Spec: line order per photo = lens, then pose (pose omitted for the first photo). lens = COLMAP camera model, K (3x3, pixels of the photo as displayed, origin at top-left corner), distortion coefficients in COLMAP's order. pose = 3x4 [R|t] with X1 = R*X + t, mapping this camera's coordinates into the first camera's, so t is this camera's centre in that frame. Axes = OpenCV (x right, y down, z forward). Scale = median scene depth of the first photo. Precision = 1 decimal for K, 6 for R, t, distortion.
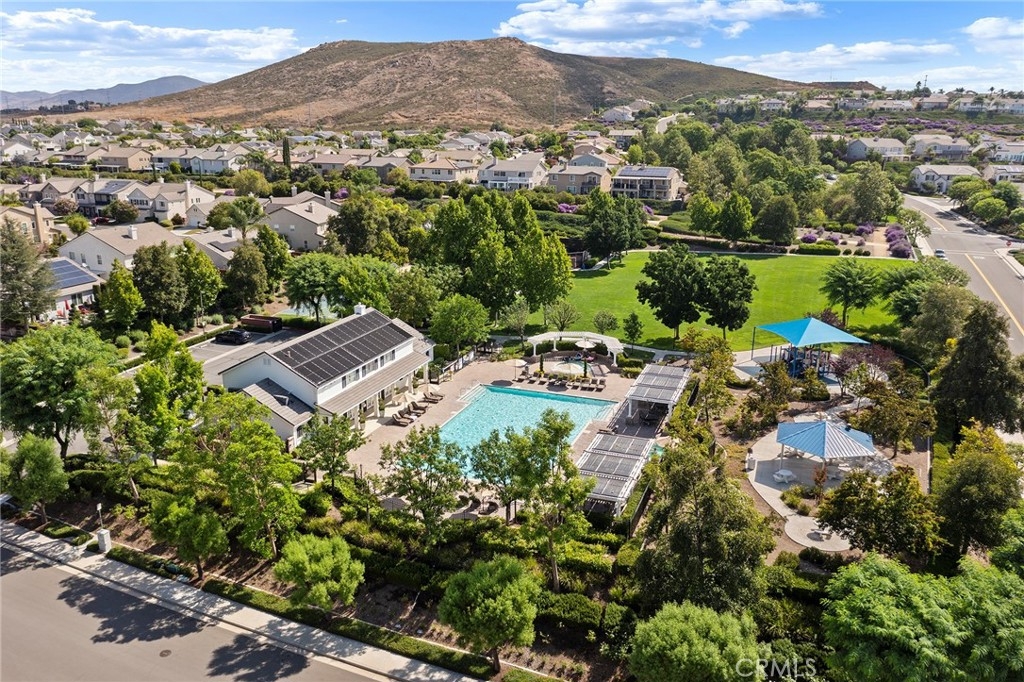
lens RADIAL K [[800.6, 0, 512.0], [0, 800.6, 341.0], [0, 0, 1]] dist [-0.021939, 0.010993]
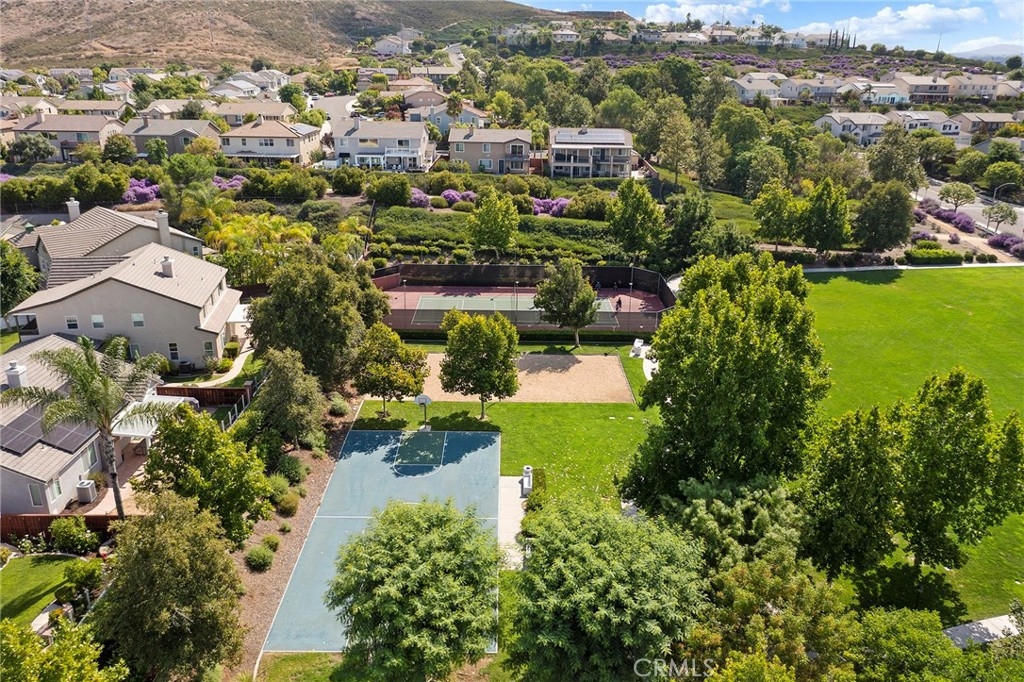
lens RADIAL K [[800.6, 0, 512.0], [0, 800.6, 341.0], [0, 0, 1]] dist [-0.021939, 0.010993]
pose [[0.934665, -0.115958, 0.336087, -0.115374], [0.088045, 0.991364, 0.097190, -0.077491], [-0.344455, -0.061249, 0.936803, 0.251939]]
